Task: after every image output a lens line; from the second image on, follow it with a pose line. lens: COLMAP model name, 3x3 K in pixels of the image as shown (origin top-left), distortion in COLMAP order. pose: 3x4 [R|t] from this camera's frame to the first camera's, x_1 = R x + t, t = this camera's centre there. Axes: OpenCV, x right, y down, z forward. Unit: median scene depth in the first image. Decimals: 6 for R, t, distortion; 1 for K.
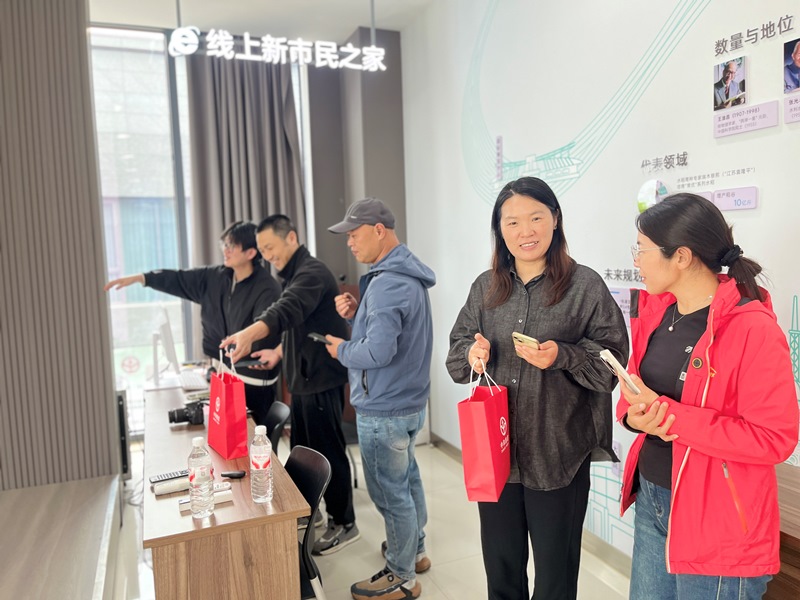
lens RADIAL K [[609.8, 0, 400.0], [0, 609.8, 300.0], [0, 0, 1]] dist [0.056302, -0.049702]
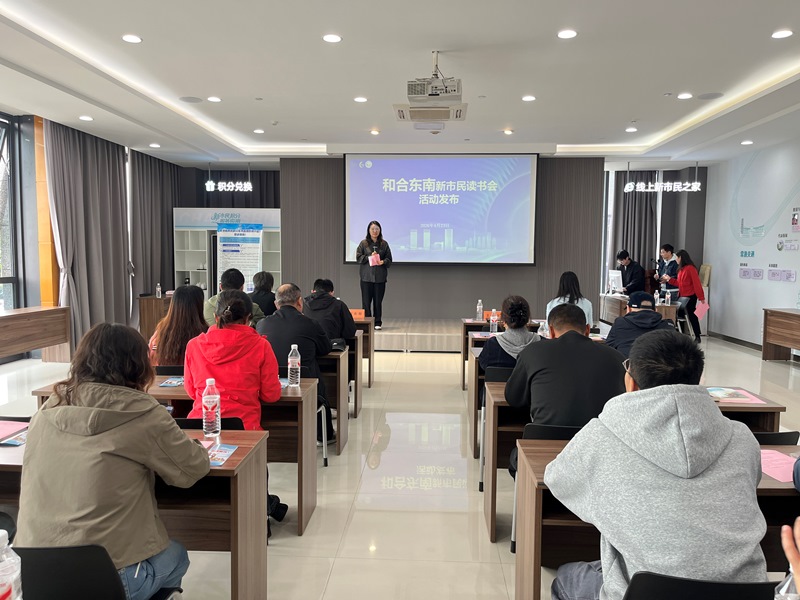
lens RADIAL K [[609.8, 0, 400.0], [0, 609.8, 300.0], [0, 0, 1]] dist [0.056302, -0.049702]
pose [[0.900837, 0.073275, -0.427929, -0.017198], [-0.074230, 0.997136, 0.014479, 0.178876], [0.427764, 0.018722, 0.903696, -2.119540]]
